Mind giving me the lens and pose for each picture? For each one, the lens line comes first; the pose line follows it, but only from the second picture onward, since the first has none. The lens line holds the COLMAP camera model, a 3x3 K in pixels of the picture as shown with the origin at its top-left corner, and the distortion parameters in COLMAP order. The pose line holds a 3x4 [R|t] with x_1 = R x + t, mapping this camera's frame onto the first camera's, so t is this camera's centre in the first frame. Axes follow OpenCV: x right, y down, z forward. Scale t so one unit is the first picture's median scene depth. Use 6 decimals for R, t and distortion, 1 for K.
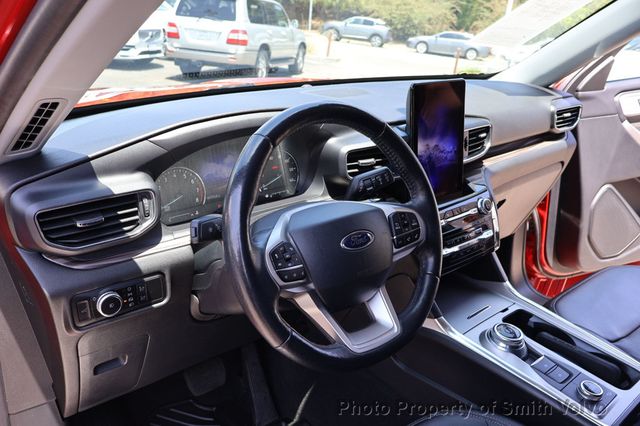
lens RADIAL K [[538.5, 0, 320.1], [0, 538.5, 211.2], [0, 0, 1]] dist [-0.015829, 0.001284]
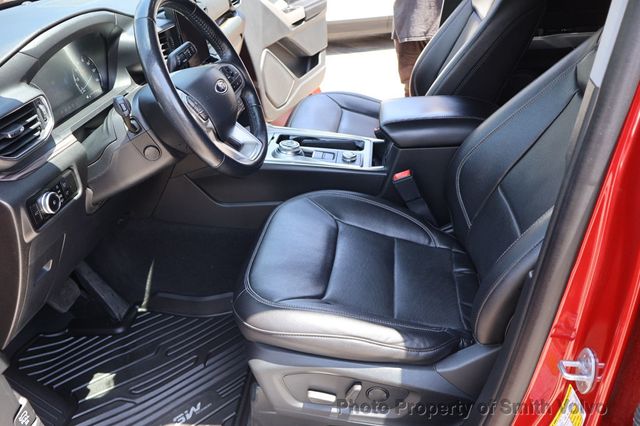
lens RADIAL K [[538.5, 0, 320.3], [0, 538.5, 214.5], [0, 0, 1]] dist [-0.015829, 0.001284]
pose [[0.727523, -0.390066, 0.564410, -0.586117], [0.300283, 0.920711, 0.249244, 0.079651], [-0.616880, -0.011848, 0.786968, -0.223954]]
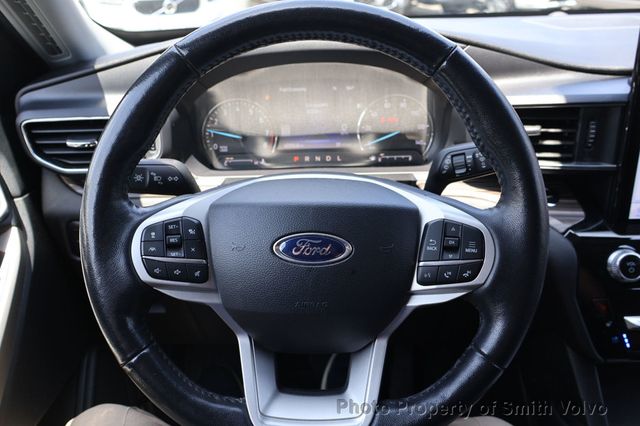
lens RADIAL K [[538.5, 0, 322.0], [0, 538.5, 215.1], [0, 0, 1]] dist [-0.015829, 0.001284]
pose [[0.756251, 0.236082, -0.610205, 0.373885], [-0.184679, 0.971732, 0.147073, -0.059151], [0.627677, 0.001468, 0.778473, 0.502888]]
